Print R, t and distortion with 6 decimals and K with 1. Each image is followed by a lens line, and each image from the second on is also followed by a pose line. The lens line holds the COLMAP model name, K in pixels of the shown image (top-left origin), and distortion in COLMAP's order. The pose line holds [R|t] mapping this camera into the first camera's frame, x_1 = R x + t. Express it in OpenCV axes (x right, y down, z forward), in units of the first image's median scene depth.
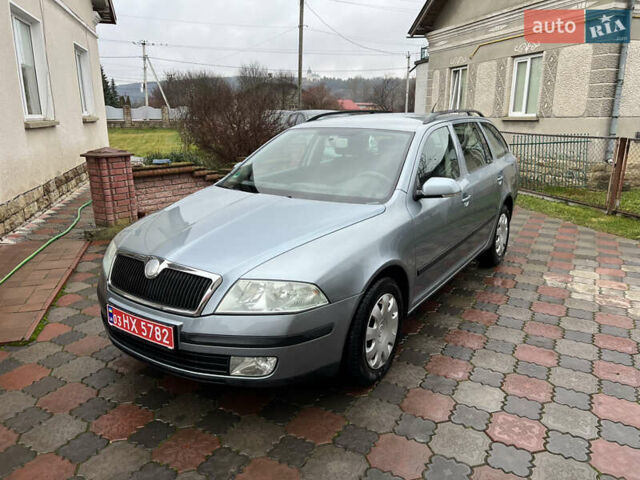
lens RADIAL K [[471.9, 0, 320.0], [0, 471.9, 240.0], [0, 0, 1]] dist [0.052540, -0.049750]
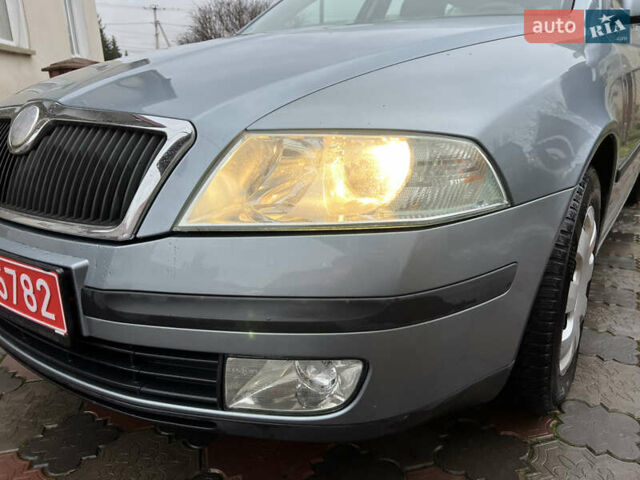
lens RADIAL K [[471.9, 0, 320.0], [0, 471.9, 240.0], [0, 0, 1]] dist [0.052540, -0.049750]
pose [[0.999251, -0.008385, -0.037769, -0.058148], [0.010362, 0.998569, 0.052474, 0.078273], [0.037275, -0.052826, 0.997908, 0.361550]]
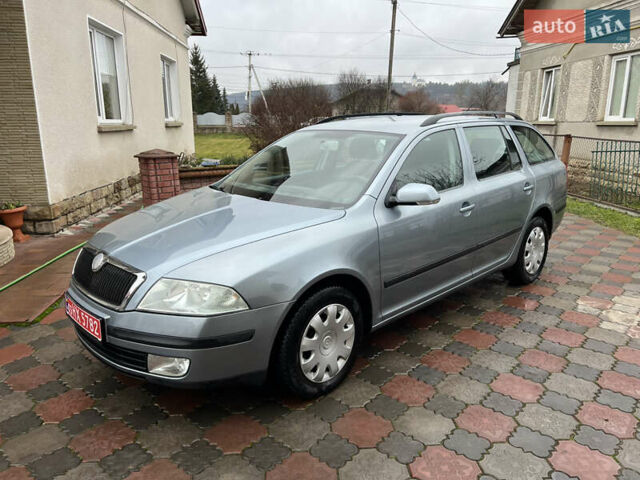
lens RADIAL K [[471.9, 0, 320.0], [0, 471.9, 240.0], [0, 0, 1]] dist [0.052540, -0.049750]
pose [[0.978392, 0.050194, -0.200571, 0.193973], [-0.052577, 0.998595, -0.006565, -0.004398], [0.199960, 0.016968, 0.979657, 0.043641]]
